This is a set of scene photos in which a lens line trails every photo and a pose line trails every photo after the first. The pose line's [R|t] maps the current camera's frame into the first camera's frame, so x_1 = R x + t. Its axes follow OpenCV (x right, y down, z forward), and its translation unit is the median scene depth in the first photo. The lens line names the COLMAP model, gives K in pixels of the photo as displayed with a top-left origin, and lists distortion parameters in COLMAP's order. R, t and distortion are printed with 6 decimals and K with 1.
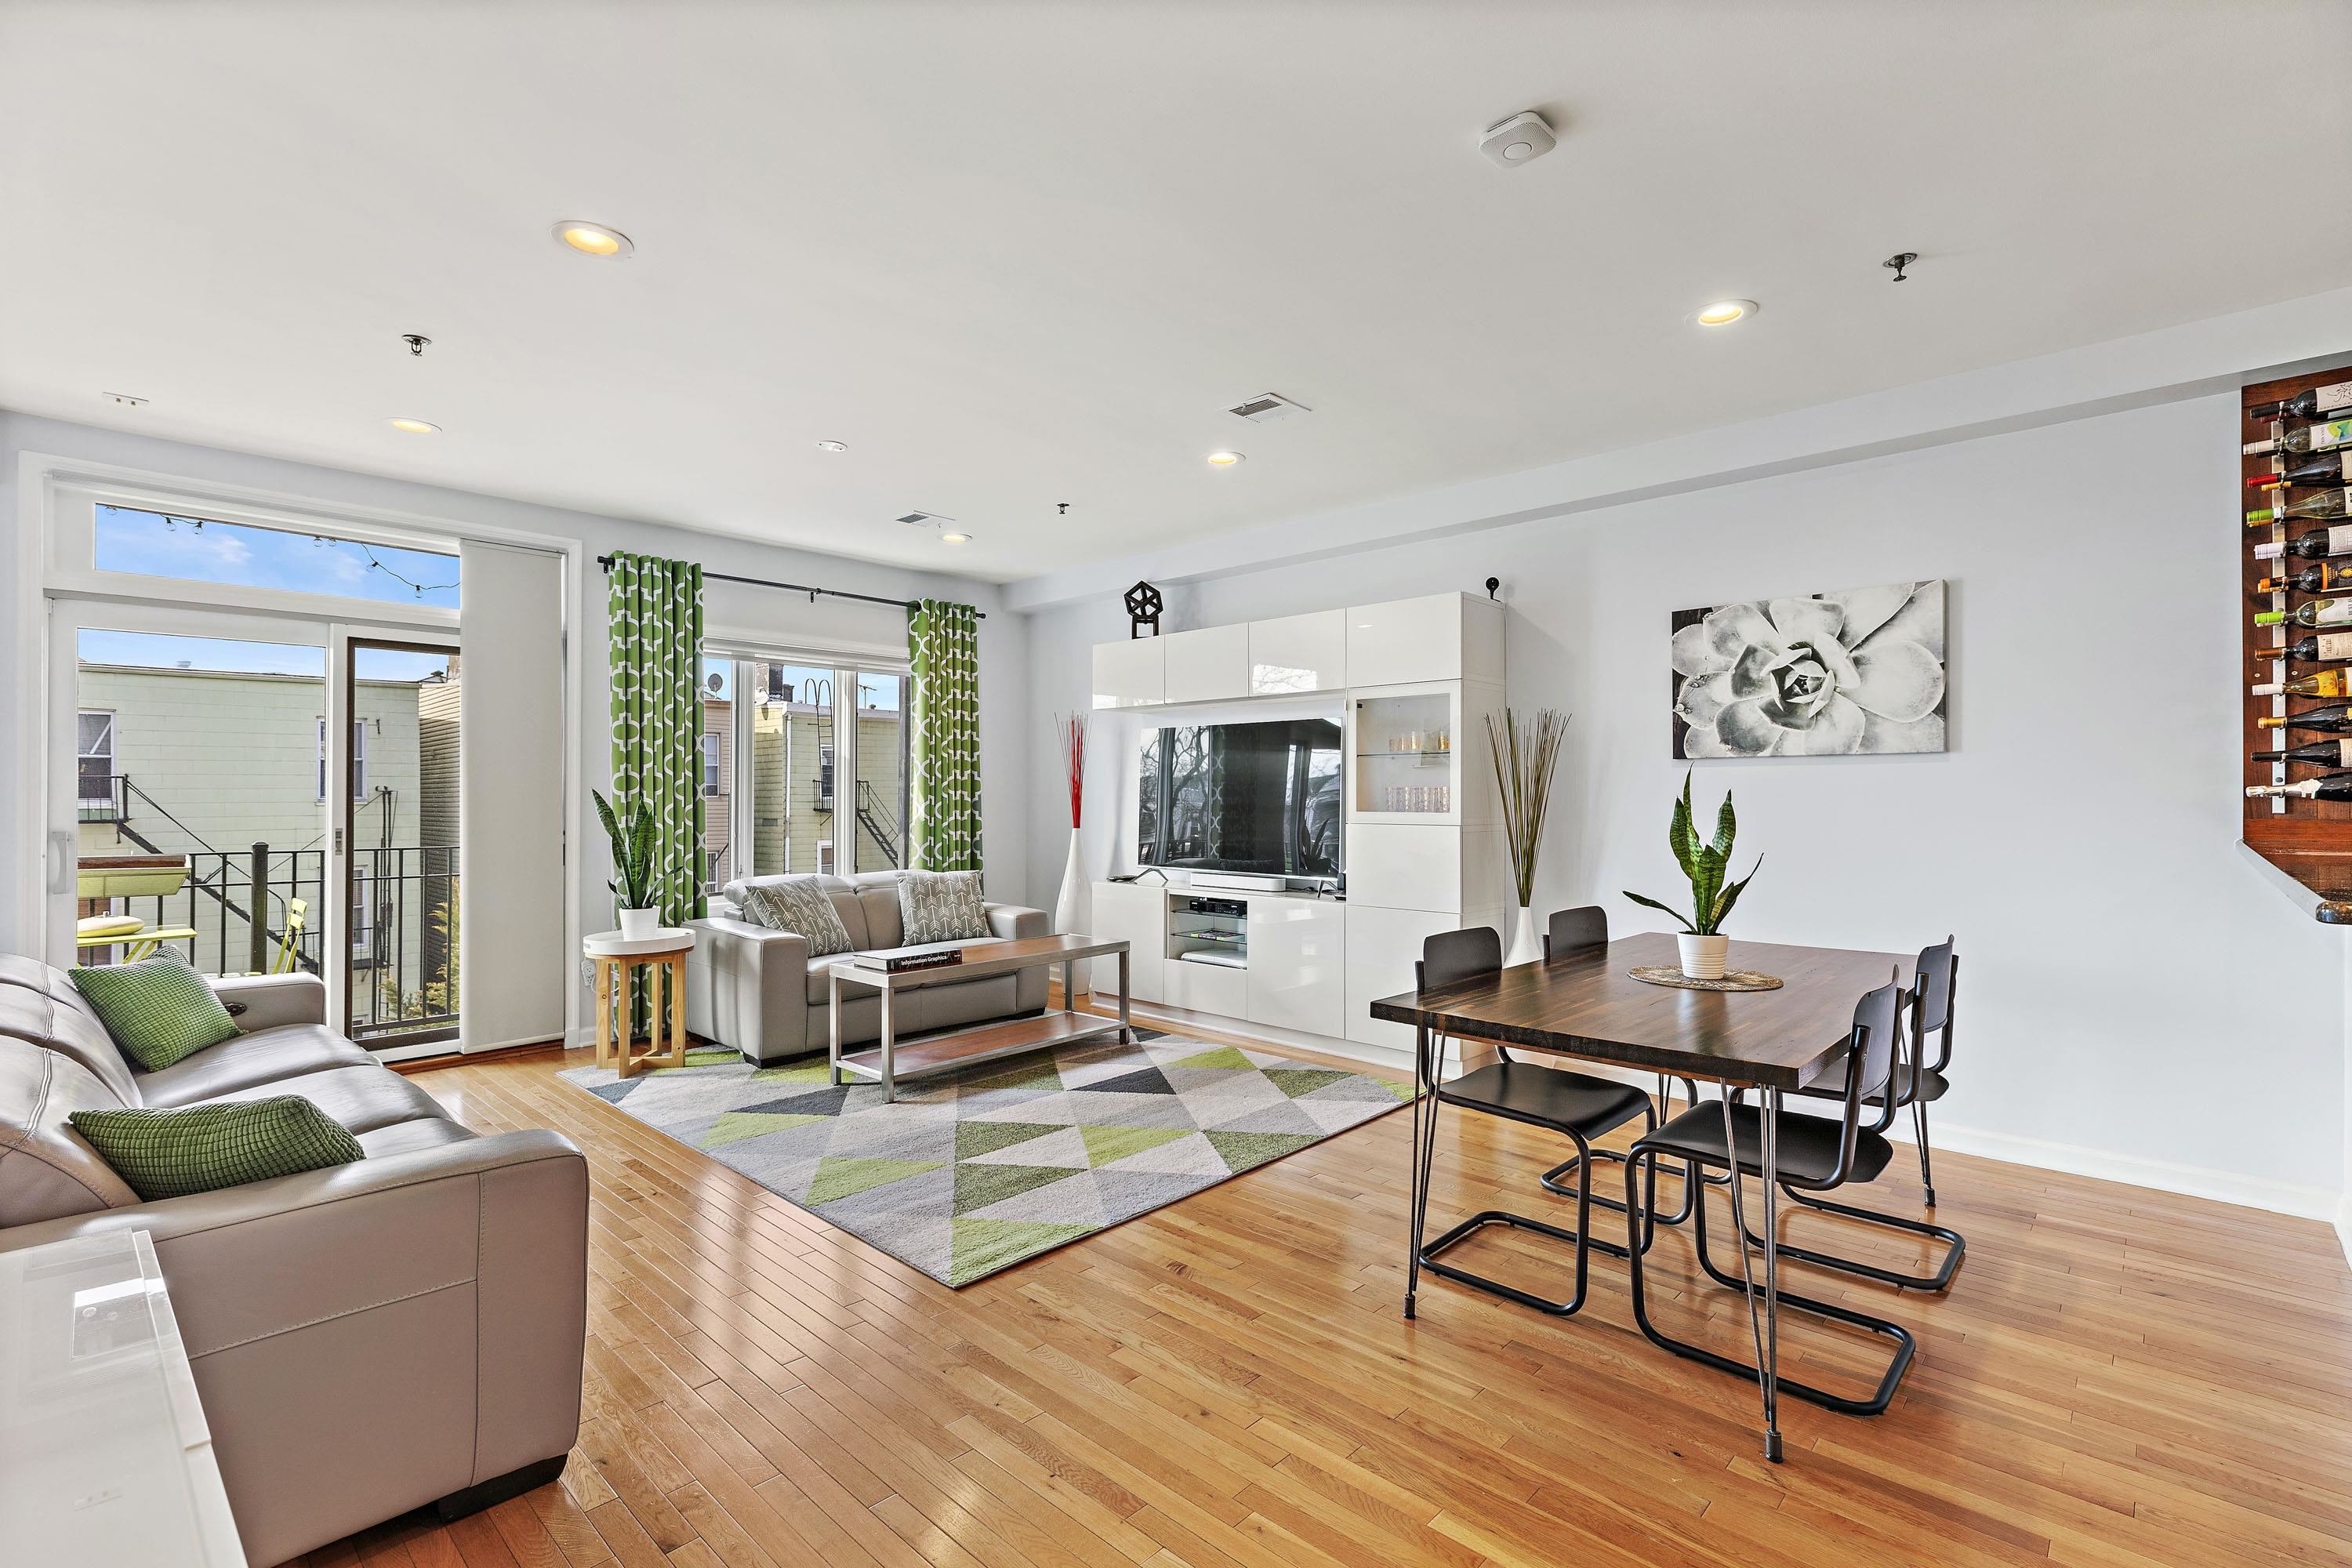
lens RADIAL K [[1056.1, 0, 1180.4], [0, 1056.1, 792.7], [0, 0, 1]] dist [0.000227, 0.001084]
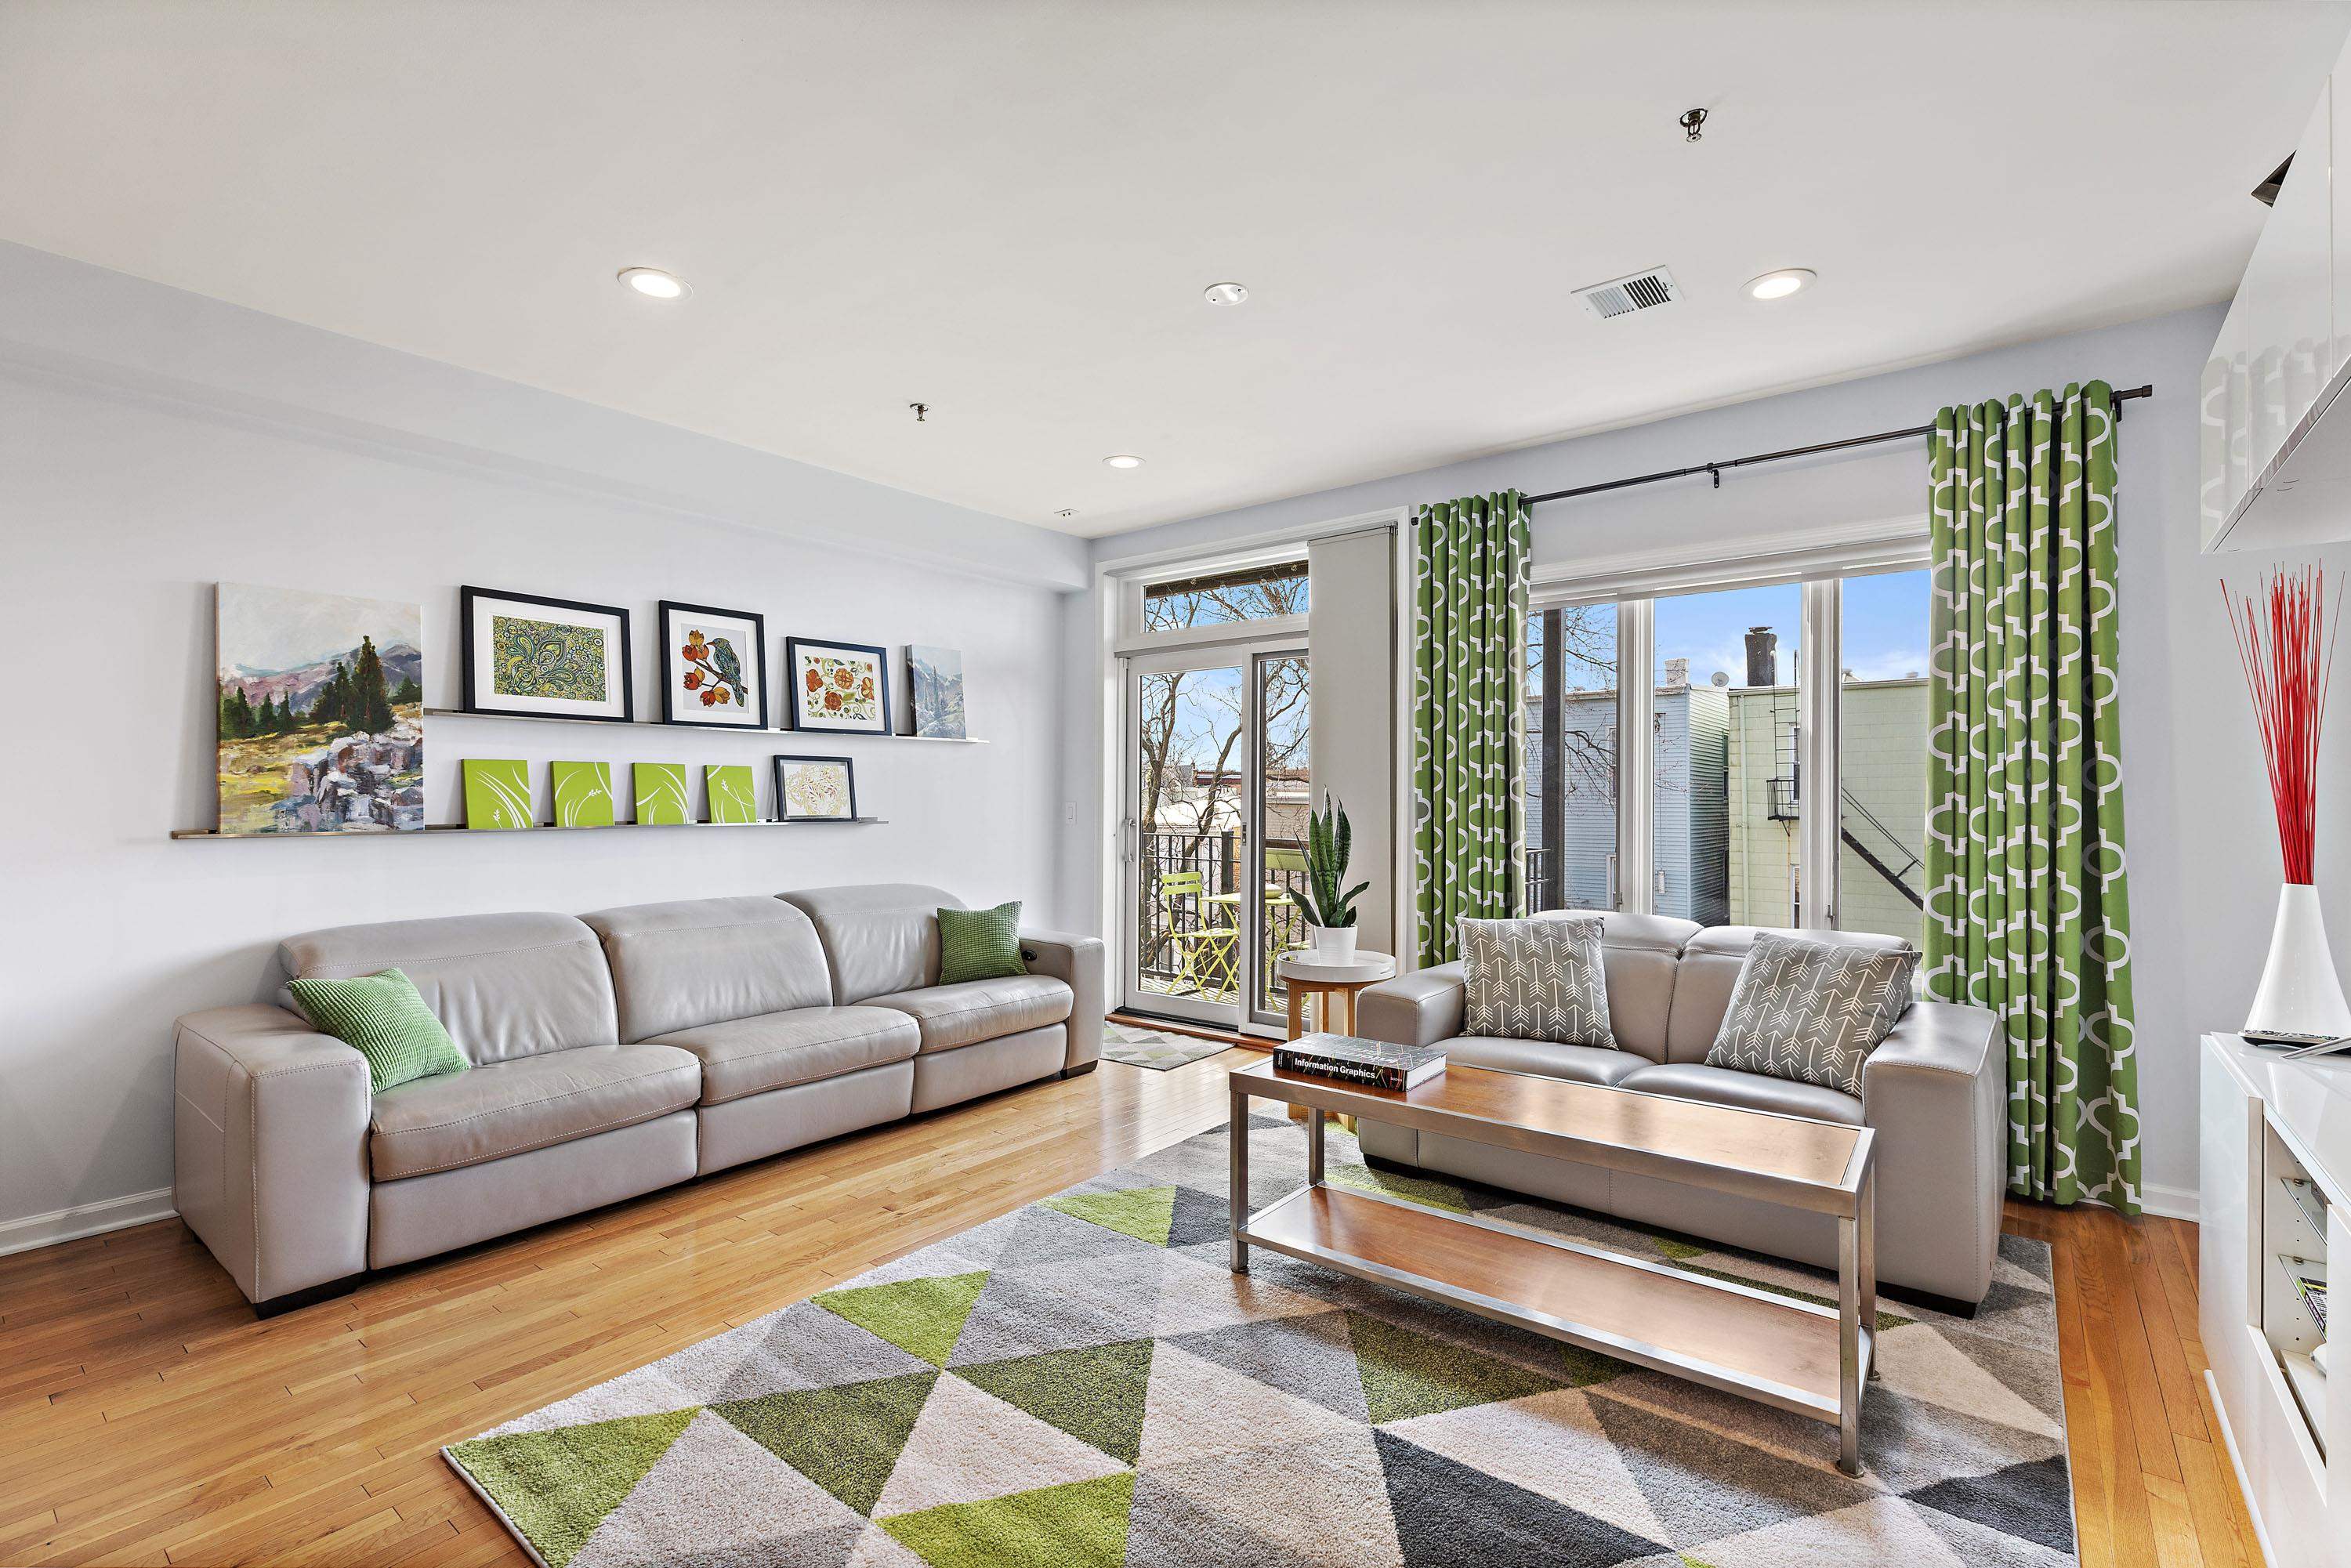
lens RADIAL K [[1055.6, 0, 1180.8], [0, 1055.6, 788.2], [0, 0, 1]] dist [0.000227, 0.001084]
pose [[0.087016, -0.003904, -0.996199, 0.379651], [-0.000471, 0.999992, -0.003960, 0.003749], [0.996207, 0.000814, 0.087014, 0.956118]]
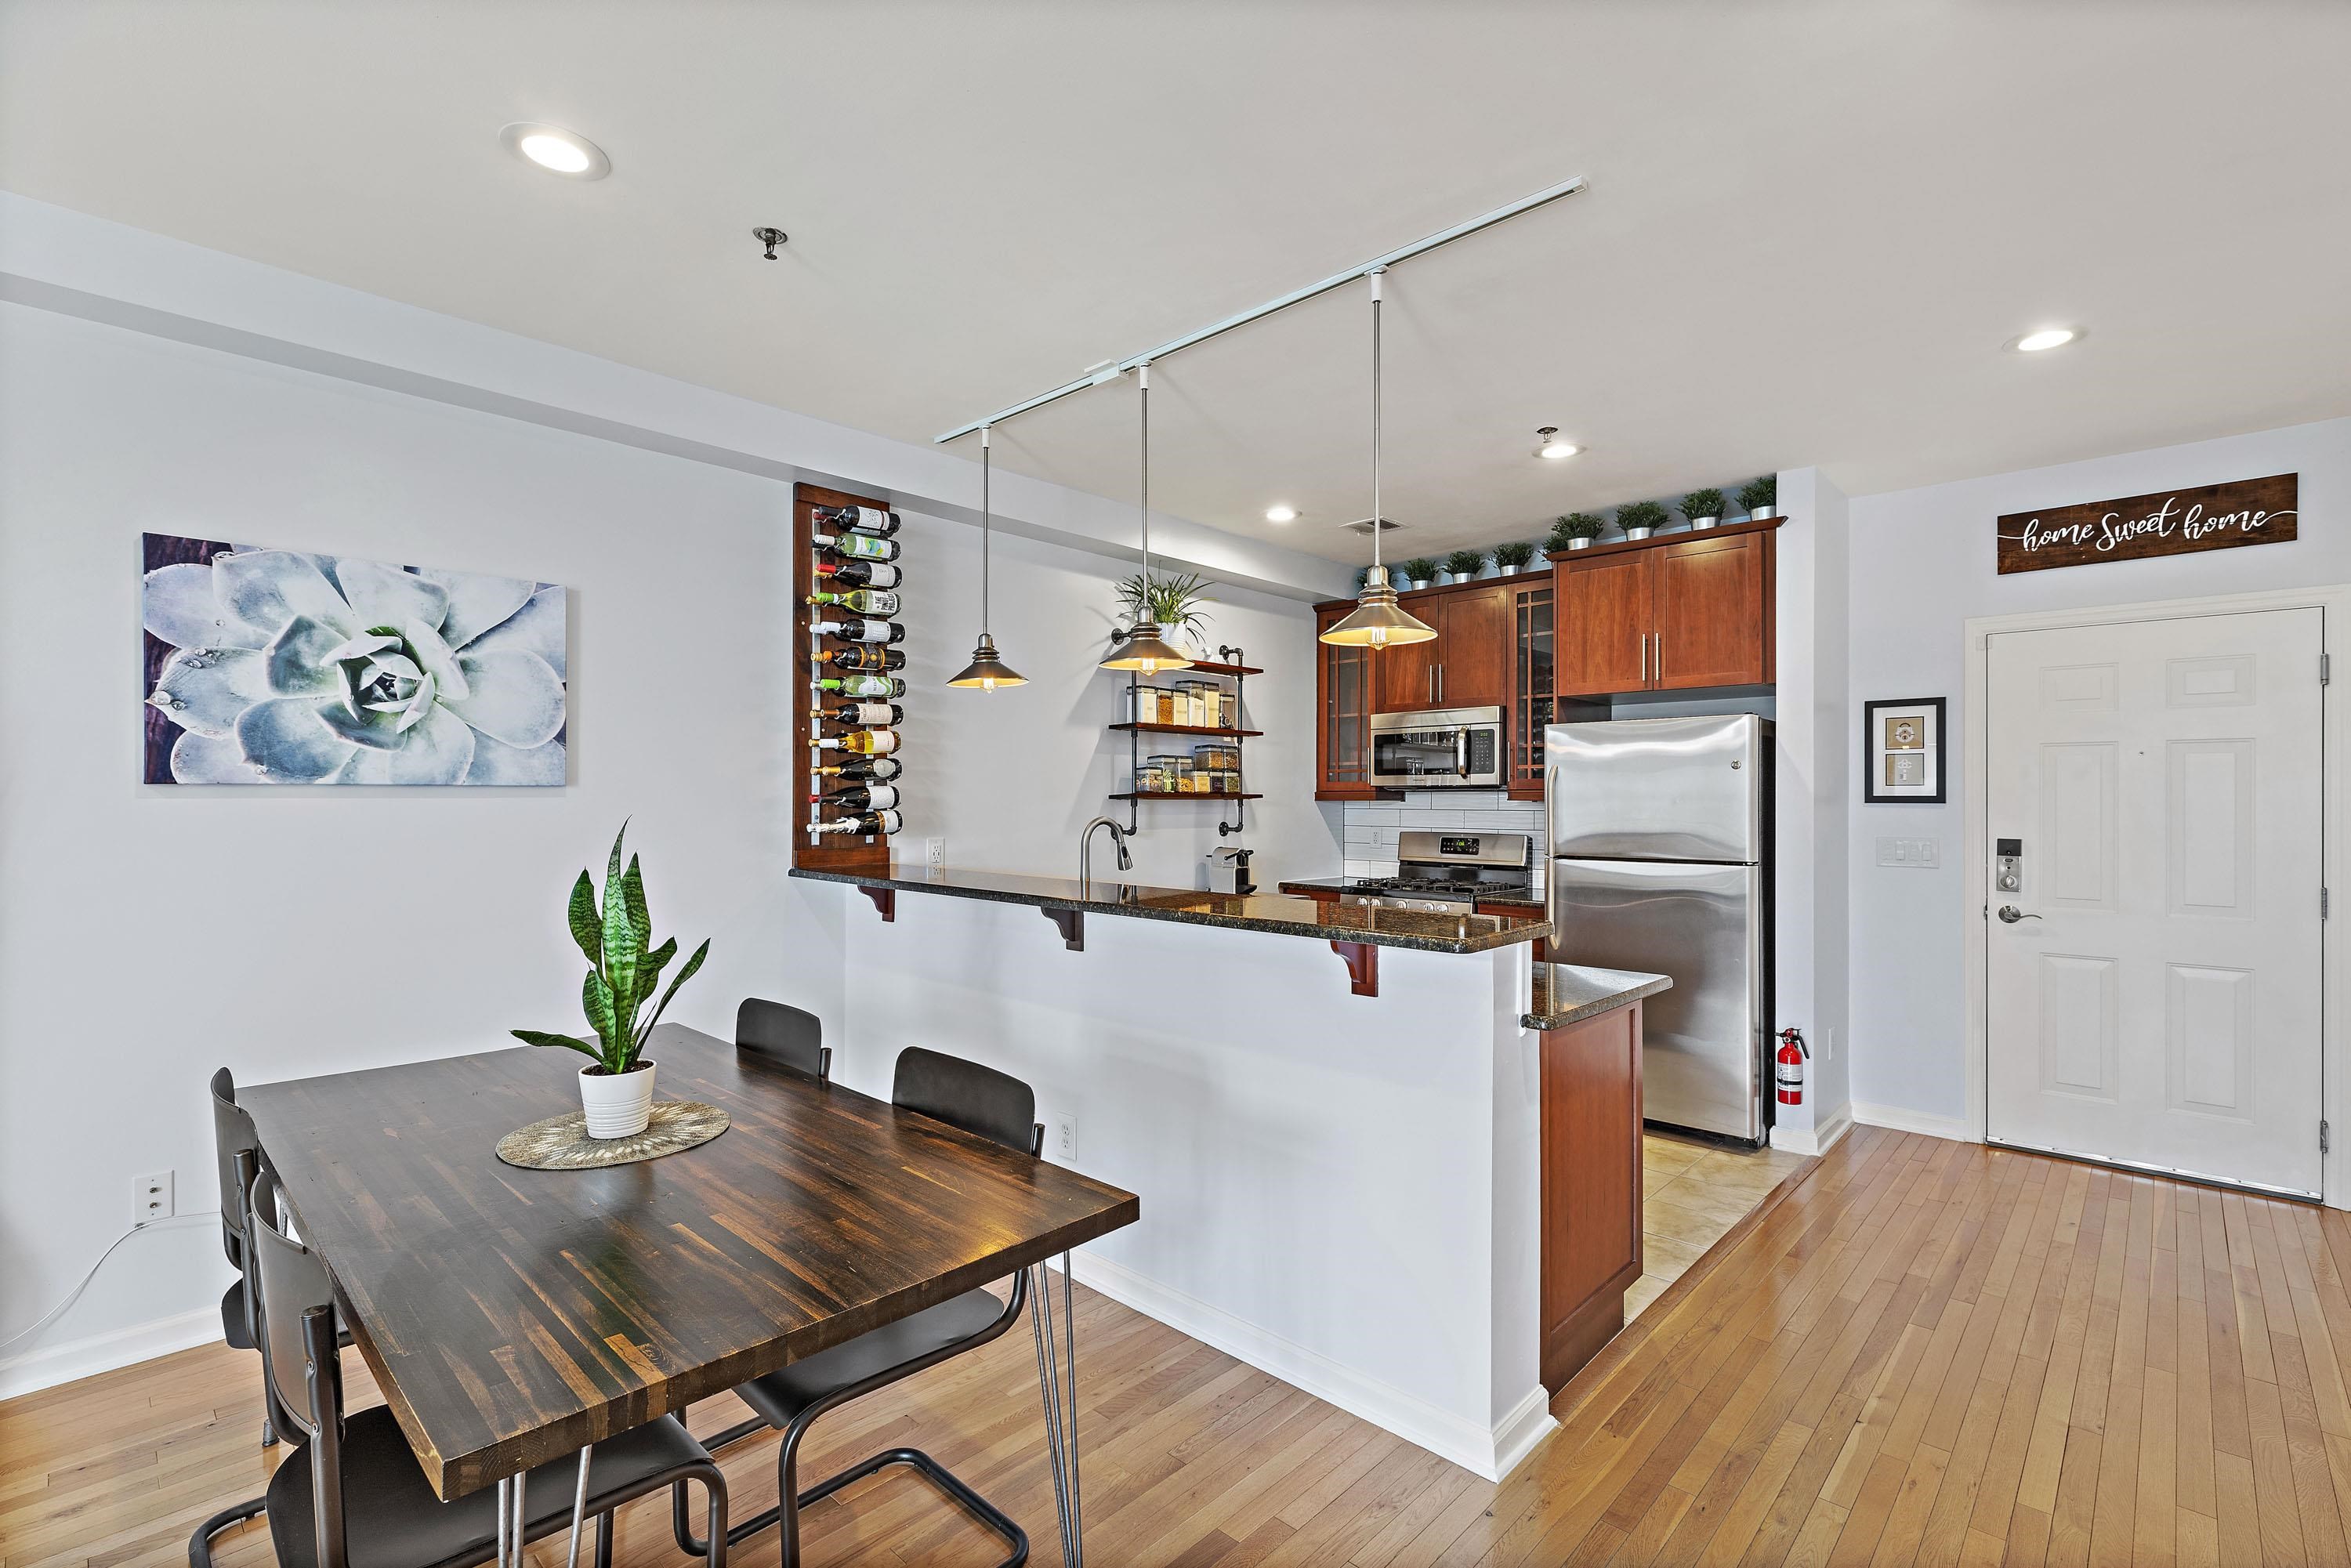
lens RADIAL K [[1055.6, 0, 1182.5], [0, 1055.6, 799.8], [0, 0, 1]] dist [0.000227, 0.001084]
pose [[-0.000483, -0.002825, 0.999996, -0.129777], [-0.006095, 0.999977, 0.002822, -0.030361], [-0.999981, -0.006094, -0.000500, 0.456433]]
